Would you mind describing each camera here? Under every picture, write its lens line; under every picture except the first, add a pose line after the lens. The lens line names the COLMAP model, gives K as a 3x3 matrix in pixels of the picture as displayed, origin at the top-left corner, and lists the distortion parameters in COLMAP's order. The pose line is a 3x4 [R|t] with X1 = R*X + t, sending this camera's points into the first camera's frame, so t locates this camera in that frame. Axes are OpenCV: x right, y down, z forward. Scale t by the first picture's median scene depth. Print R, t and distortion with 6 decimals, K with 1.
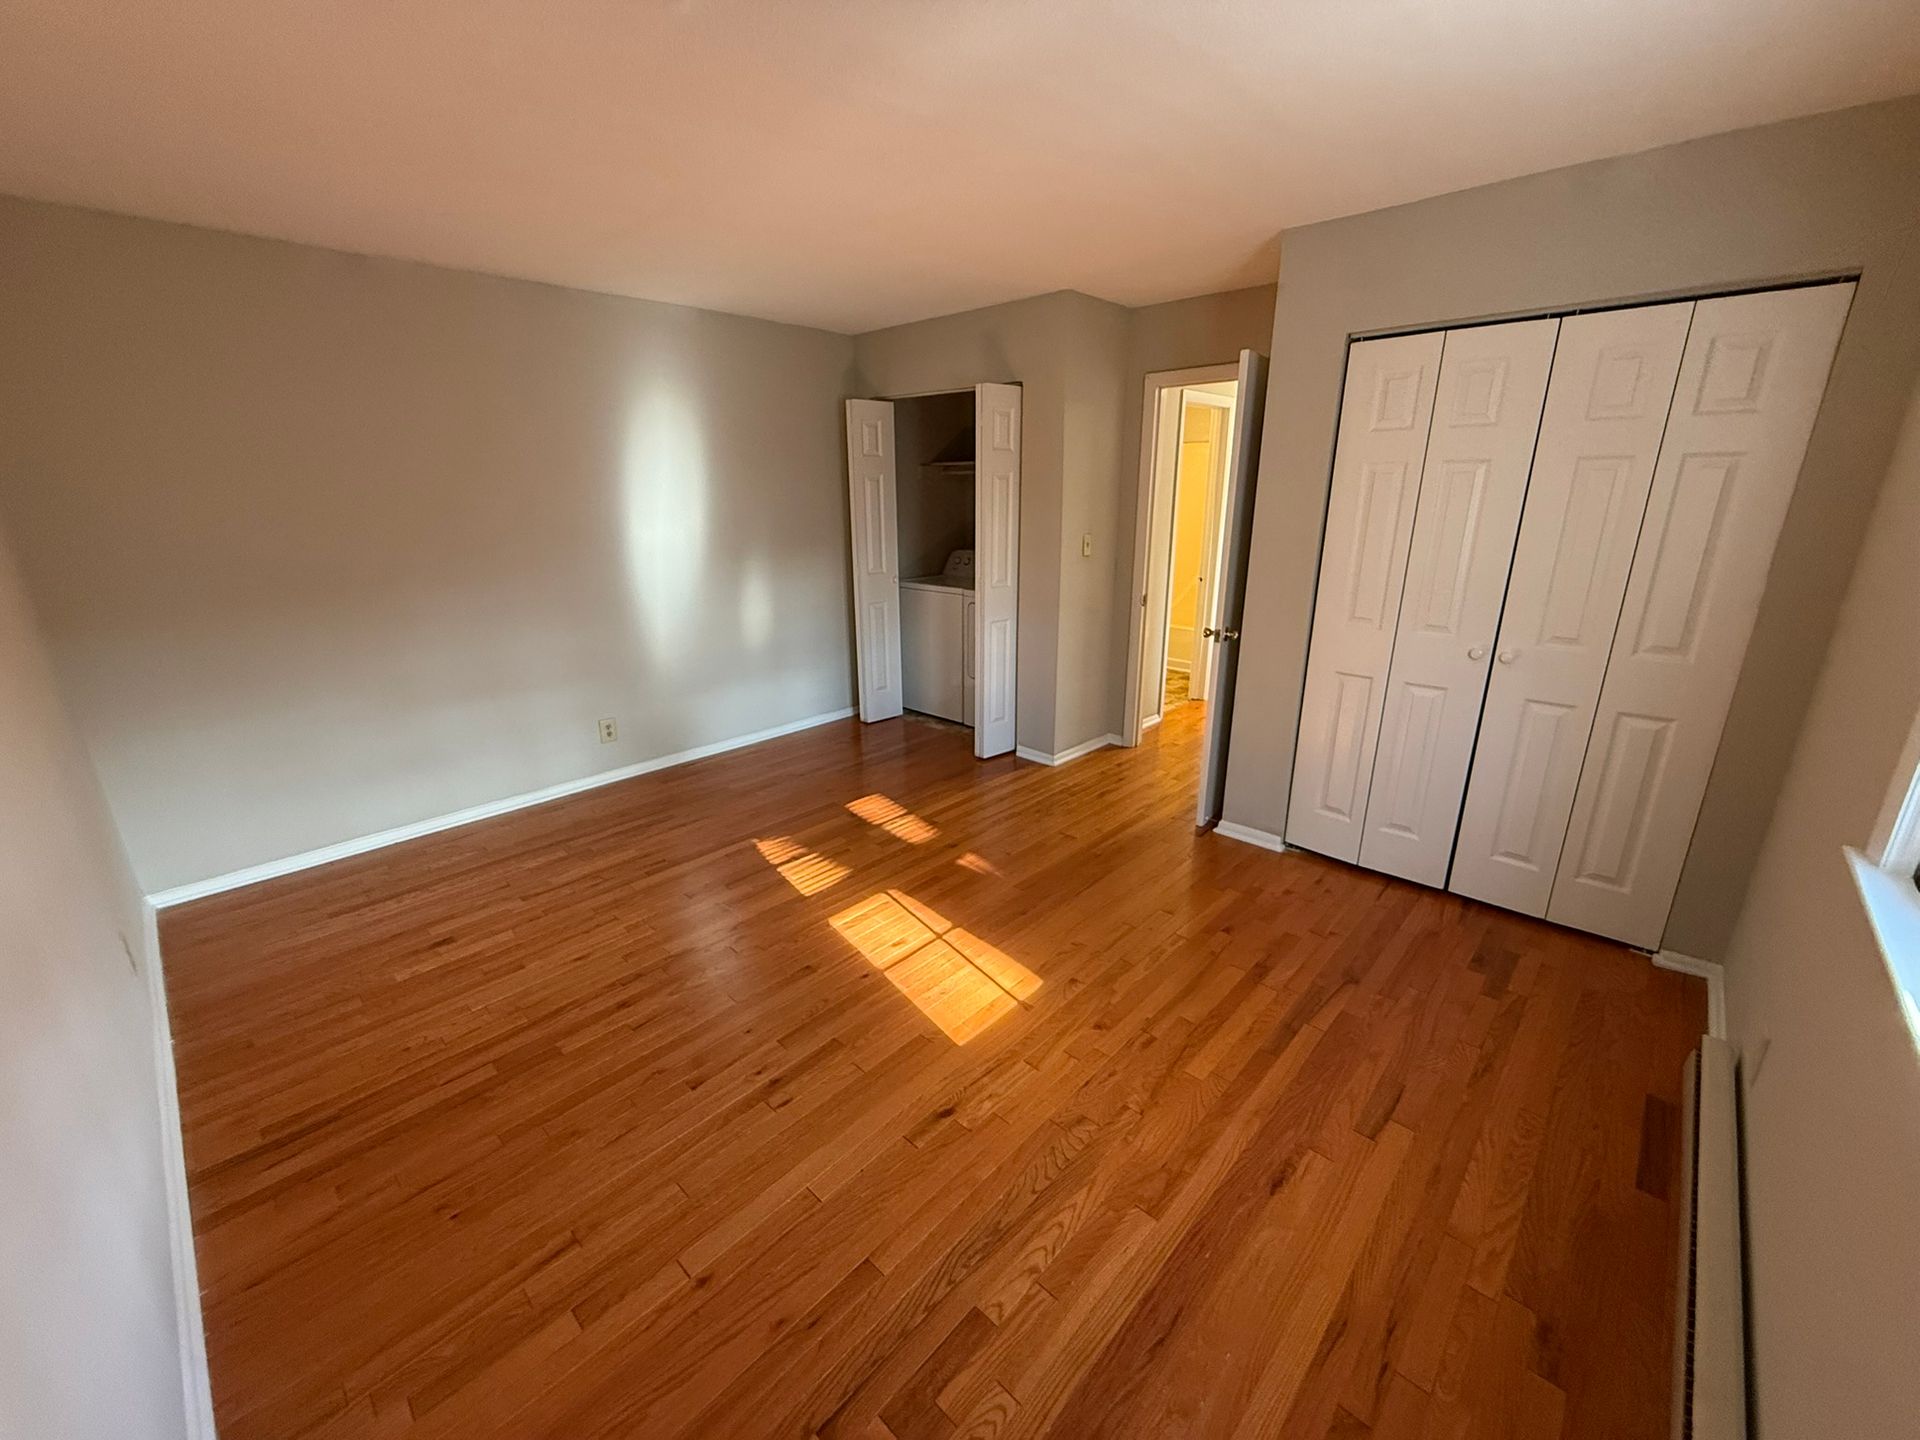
lens RADIAL K [[760.5, 0, 954.1], [0, 760.5, 719.7], [0, 0, 1]] dist [-0.001434, 0.000234]
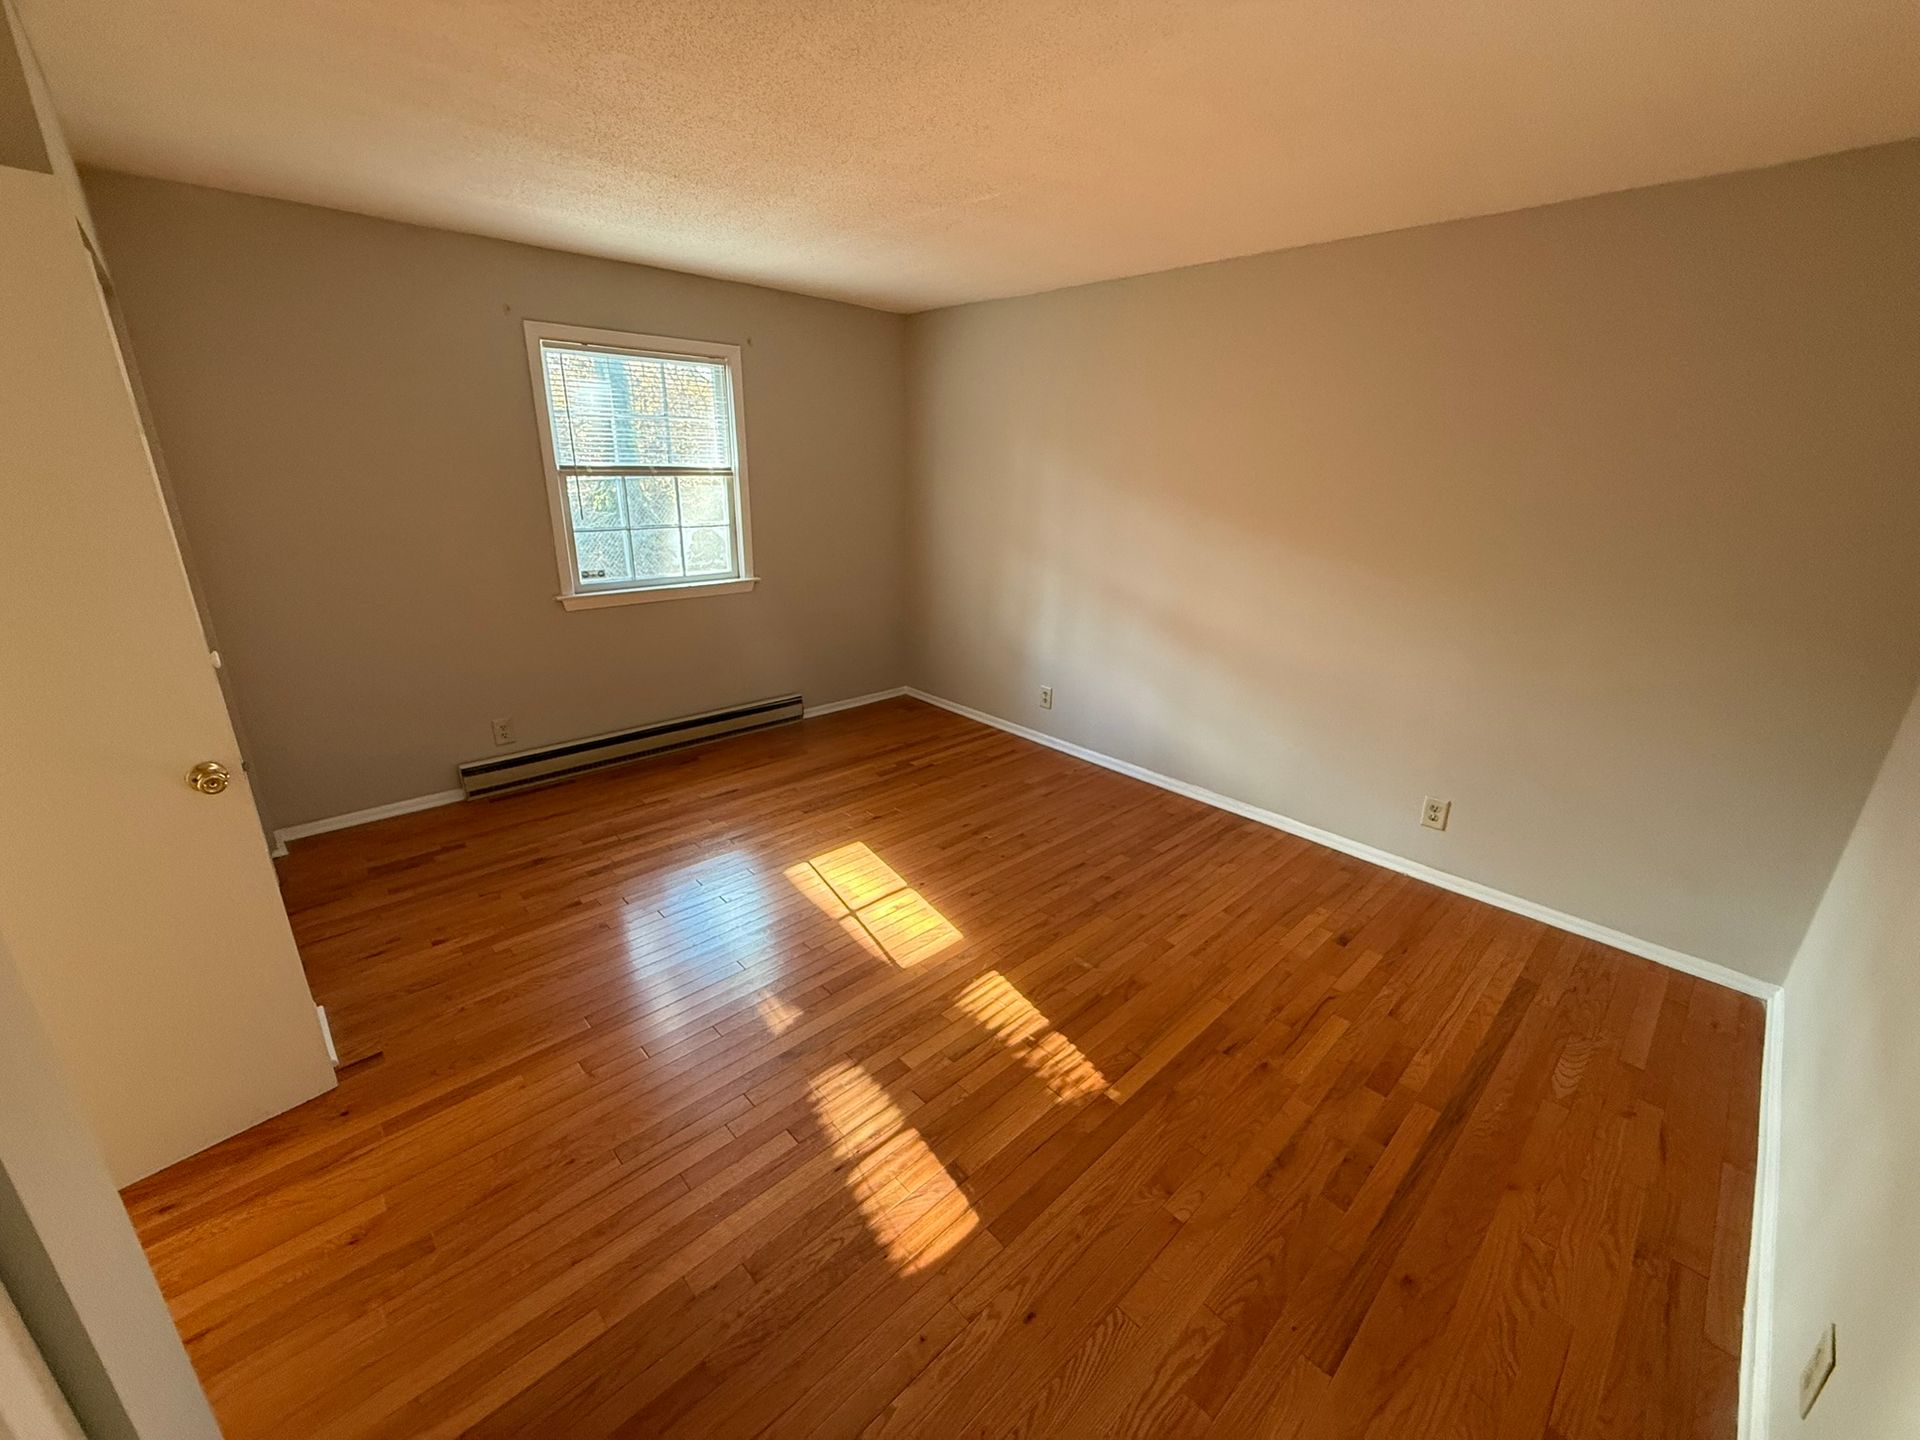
lens RADIAL K [[760.5, 0, 954.1], [0, 760.5, 719.7], [0, 0, 1]] dist [-0.001434, 0.000234]
pose [[-0.998312, -0.032683, 0.048015, -0.193439], [0.001578, 0.811102, 0.584903, -0.520399], [-0.058061, 0.583991, -0.809681, 1.629616]]
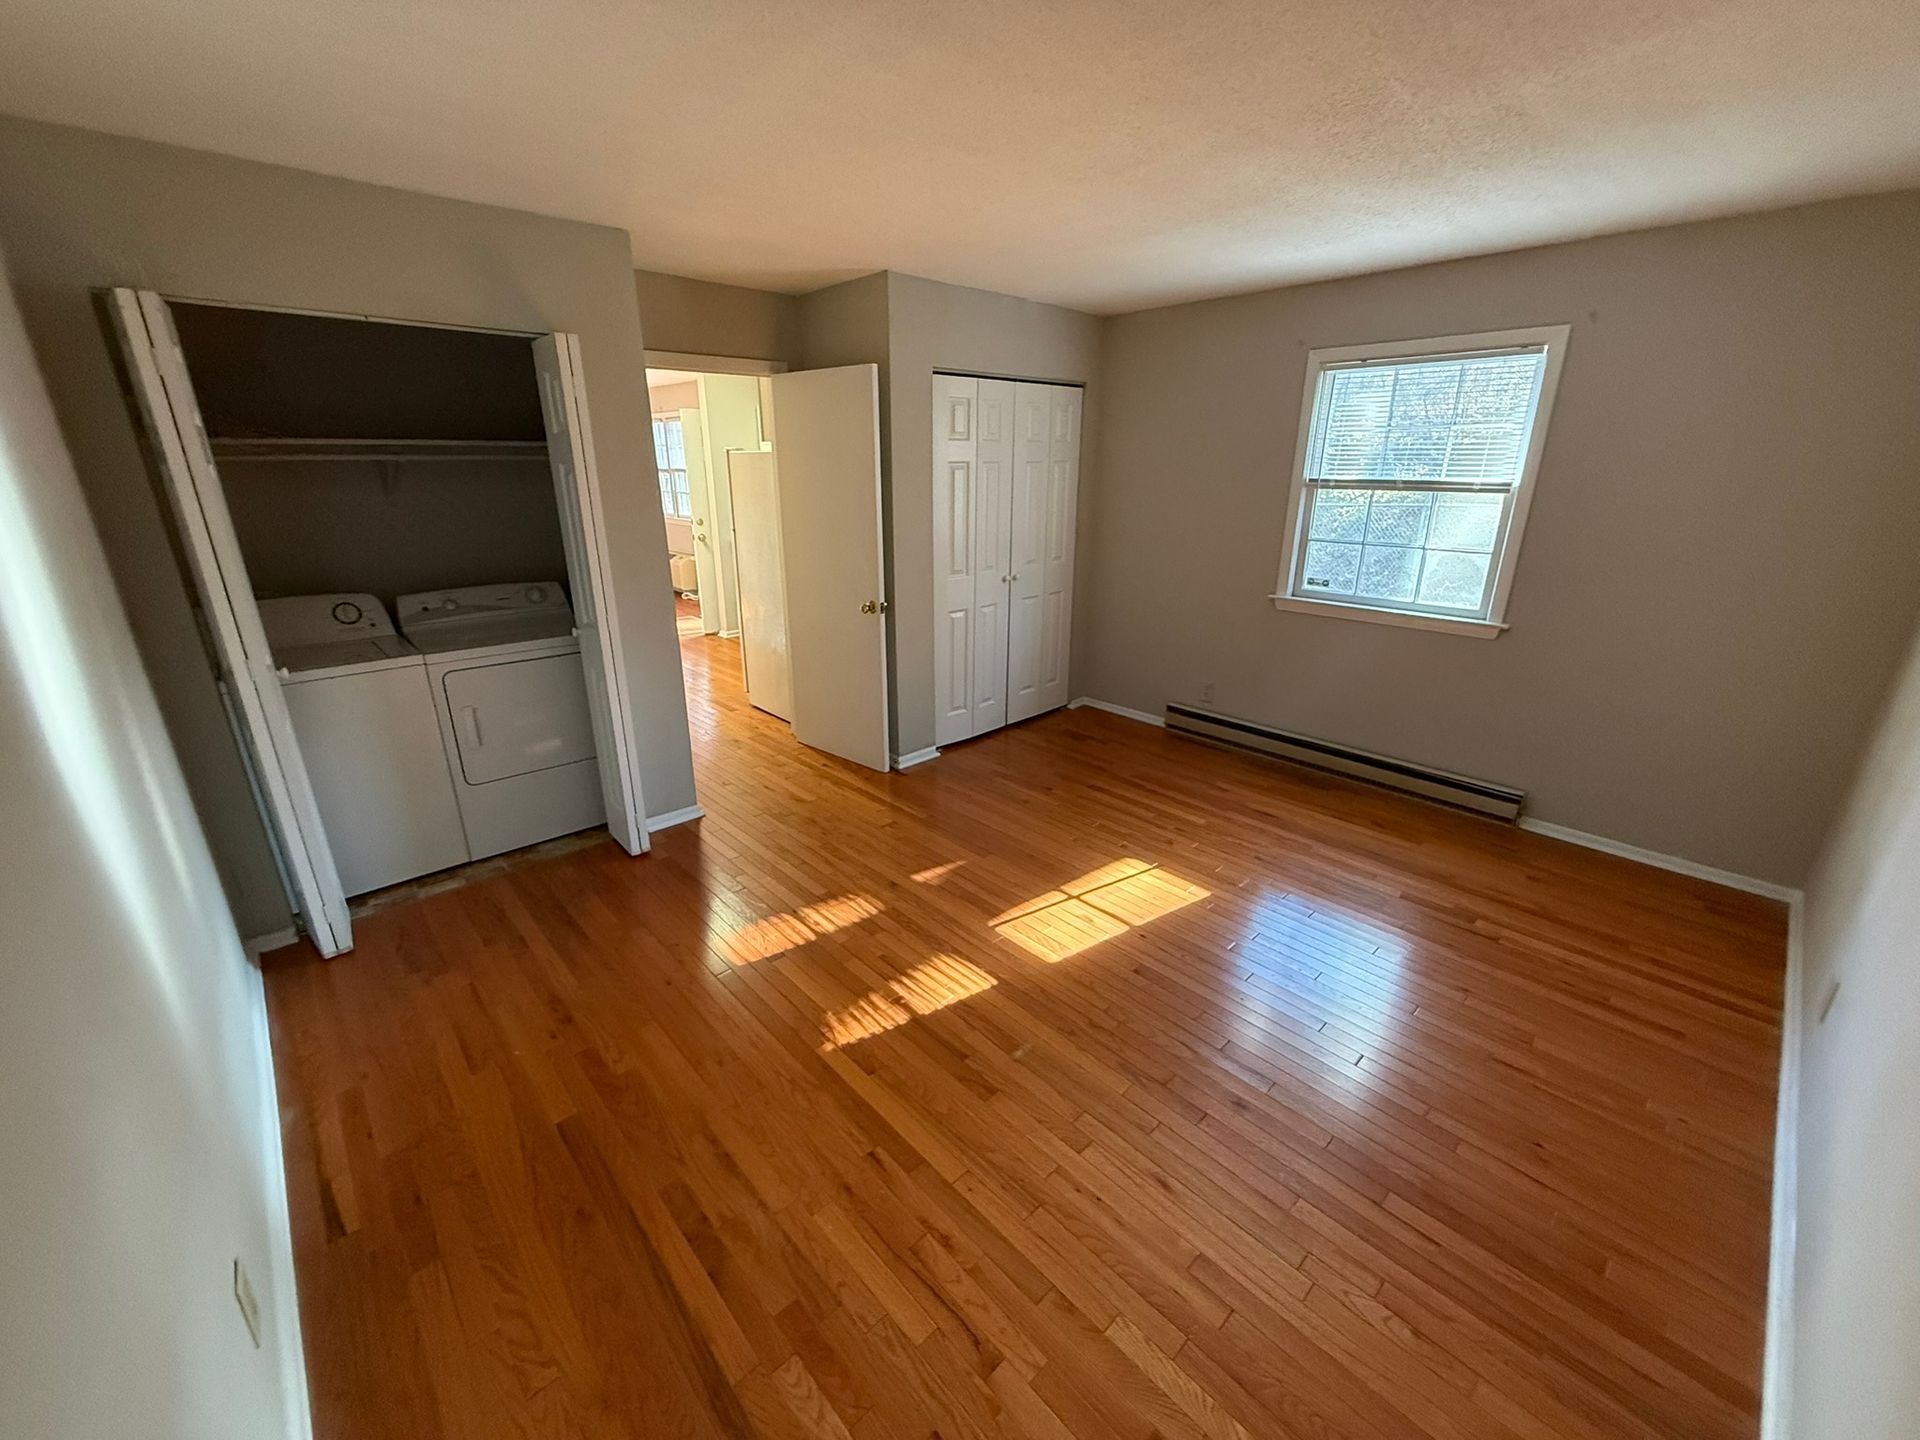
lens RADIAL K [[760.5, 0, 954.1], [0, 760.5, 719.7], [0, 0, 1]] dist [-0.001434, 0.000234]
pose [[0.060553, -0.318357, 0.946035, -0.958001], [0.290155, 0.912461, 0.288487, -0.307510], [-0.955062, 0.257028, 0.147625, 0.909807]]
